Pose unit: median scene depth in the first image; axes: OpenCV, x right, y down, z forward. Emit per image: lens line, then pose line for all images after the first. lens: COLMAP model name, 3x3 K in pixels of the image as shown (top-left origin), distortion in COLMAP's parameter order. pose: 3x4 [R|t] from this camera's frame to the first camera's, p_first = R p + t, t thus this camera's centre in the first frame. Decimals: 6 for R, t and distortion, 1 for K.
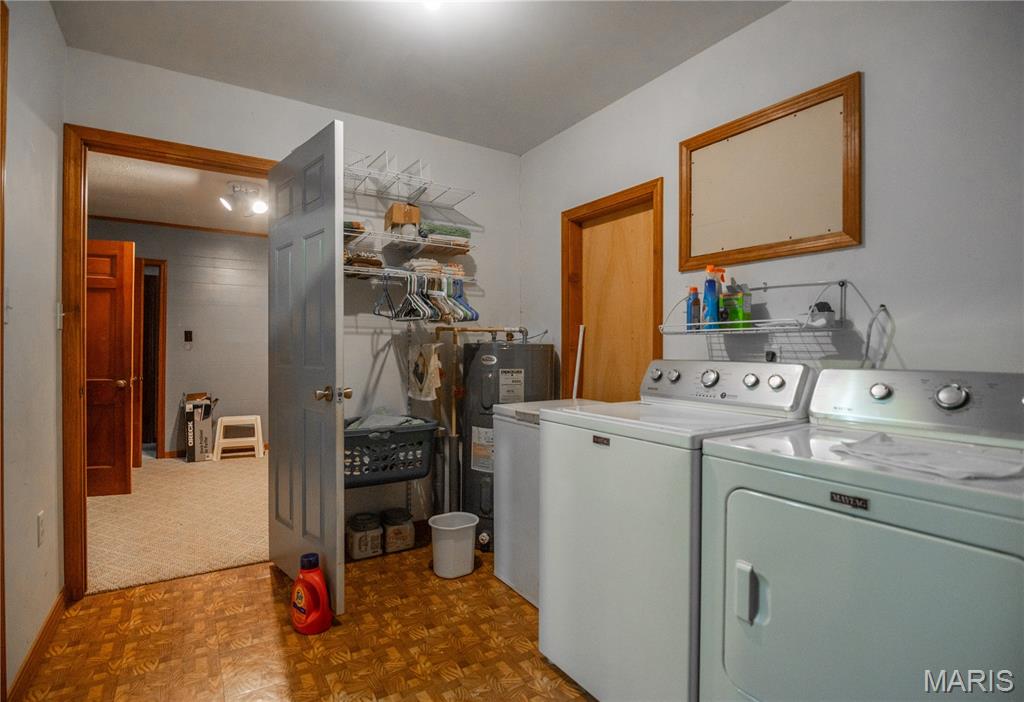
lens RADIAL K [[502.0, 0, 512.0], [0, 502.0, 351.0], [0, 0, 1]] dist [-0.026306, -0.000047]
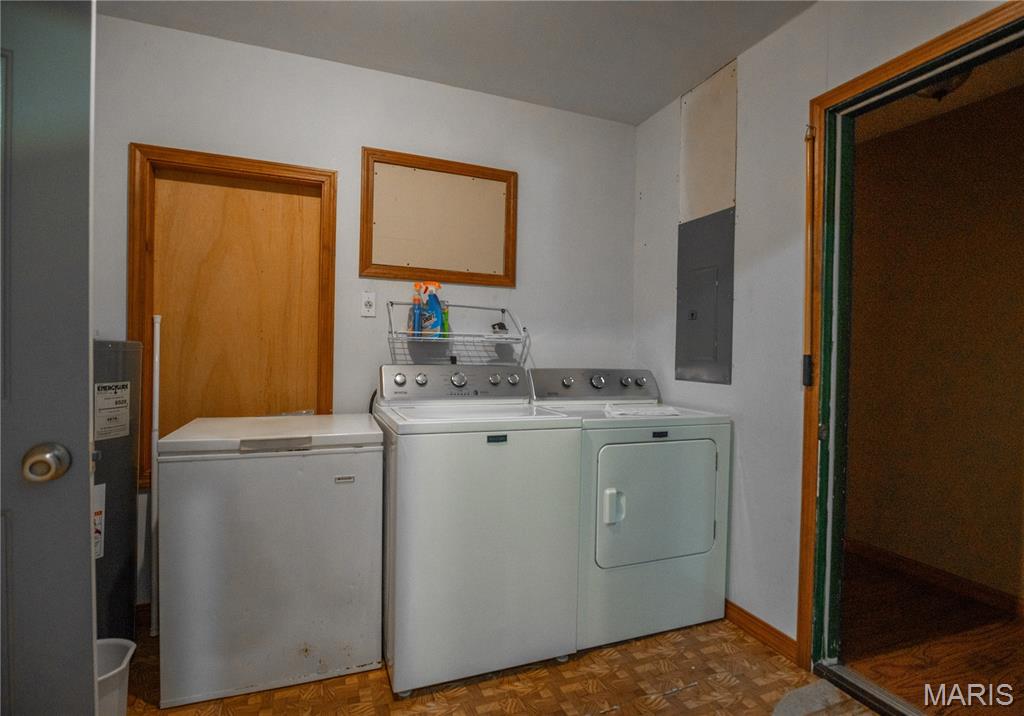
lens RADIAL K [[529.5, 0, 512.0], [0, 529.5, 358.0], [0, 0, 1]] dist [-0.004335, -0.000073]
pose [[0.202075, -0.009320, 0.979326, -0.748727], [-0.015090, 0.999806, 0.012629, -0.013544], [-0.979254, -0.017329, 0.201895, 0.560338]]
